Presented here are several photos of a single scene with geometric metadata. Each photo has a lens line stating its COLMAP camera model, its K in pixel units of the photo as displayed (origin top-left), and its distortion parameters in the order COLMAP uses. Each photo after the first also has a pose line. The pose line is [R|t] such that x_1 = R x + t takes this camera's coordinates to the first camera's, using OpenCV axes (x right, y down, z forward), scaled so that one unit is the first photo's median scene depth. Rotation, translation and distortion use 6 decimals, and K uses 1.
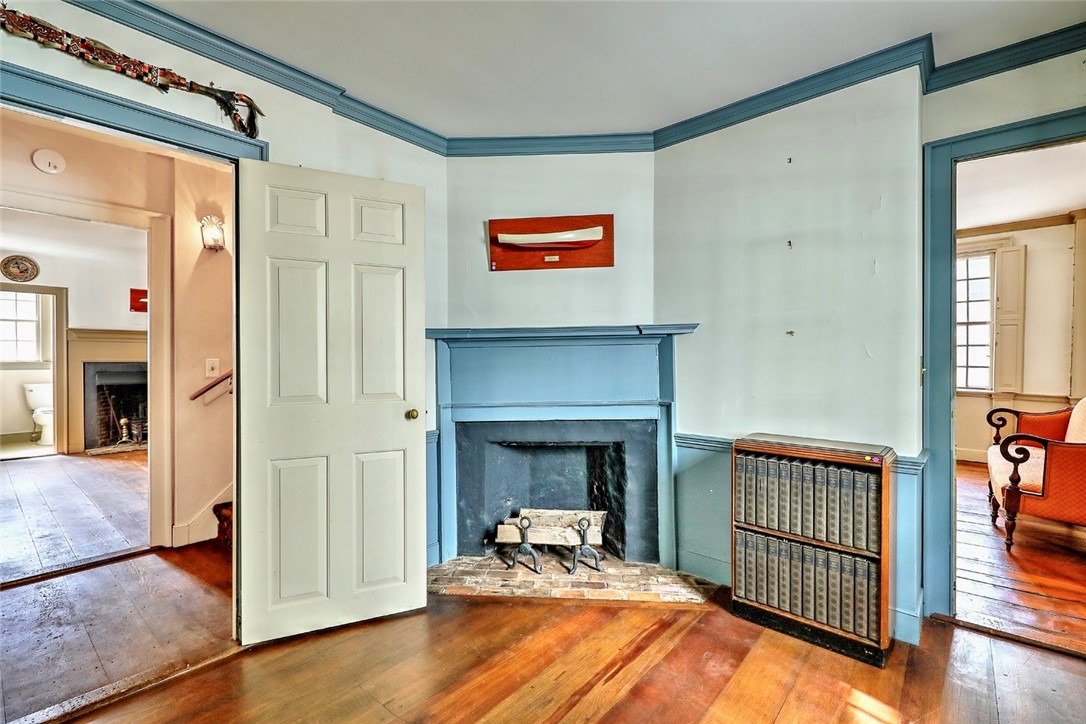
lens RADIAL K [[488.1, 0, 539.2], [0, 488.1, 363.1], [0, 0, 1]] dist [0.005140, -0.000031]
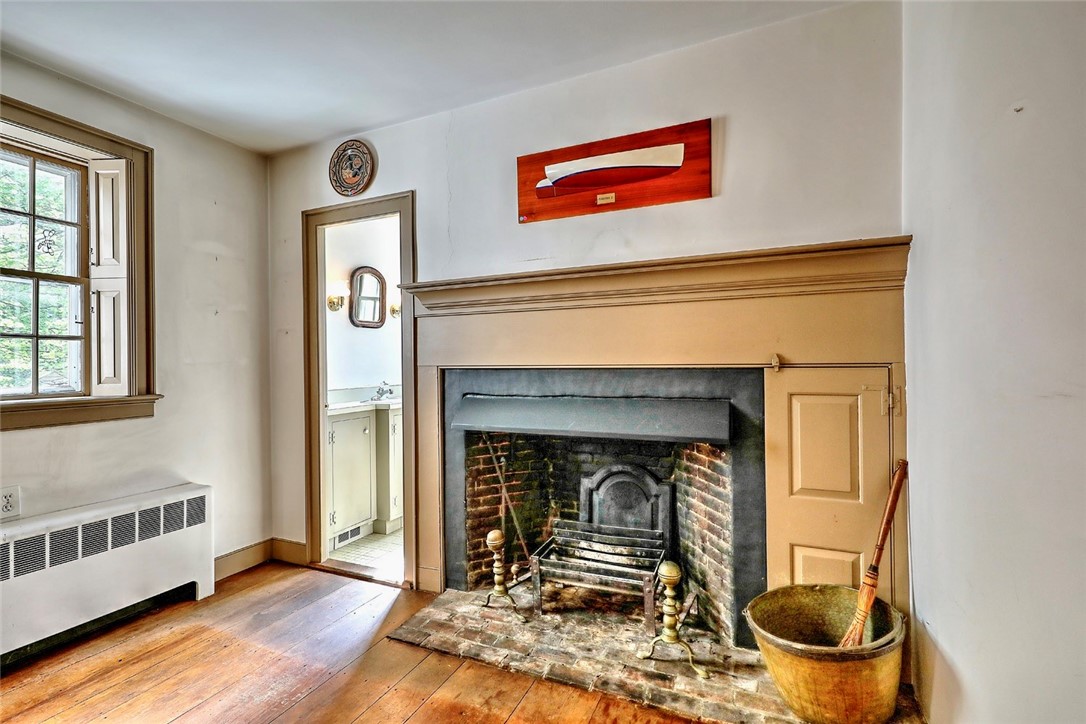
lens RADIAL K [[488.1, 0, 544.6], [0, 488.1, 363.4], [0, 0, 1]] dist [0.005140, -0.000031]
pose [[0.292009, -0.001018, -0.956415, -0.514962], [0.009781, 0.999950, 0.001922, -0.006122], [0.956365, -0.009916, 0.292005, 0.949504]]
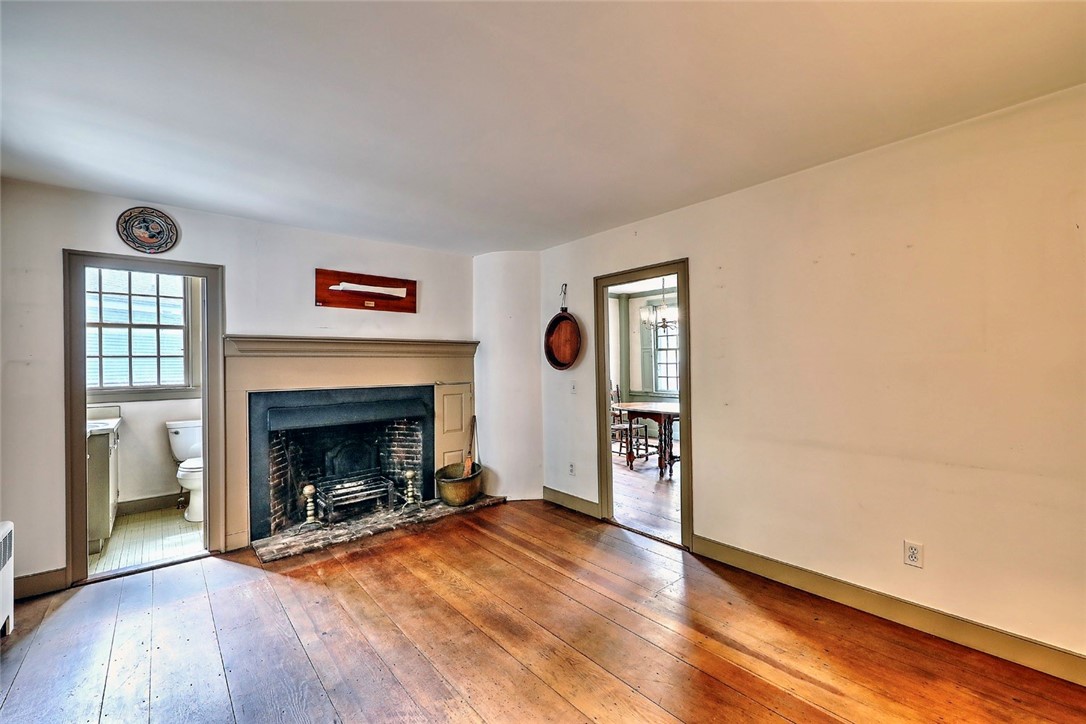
lens RADIAL K [[453.5, 0, 548.3], [0, 453.5, 361.6], [0, 0, 1]] dist [0.007474, -0.001089]
pose [[0.989190, -0.009023, -0.146361, -0.486100], [0.008347, 0.999951, -0.005231, -0.032537], [0.146402, 0.003953, 0.989217, 0.504539]]
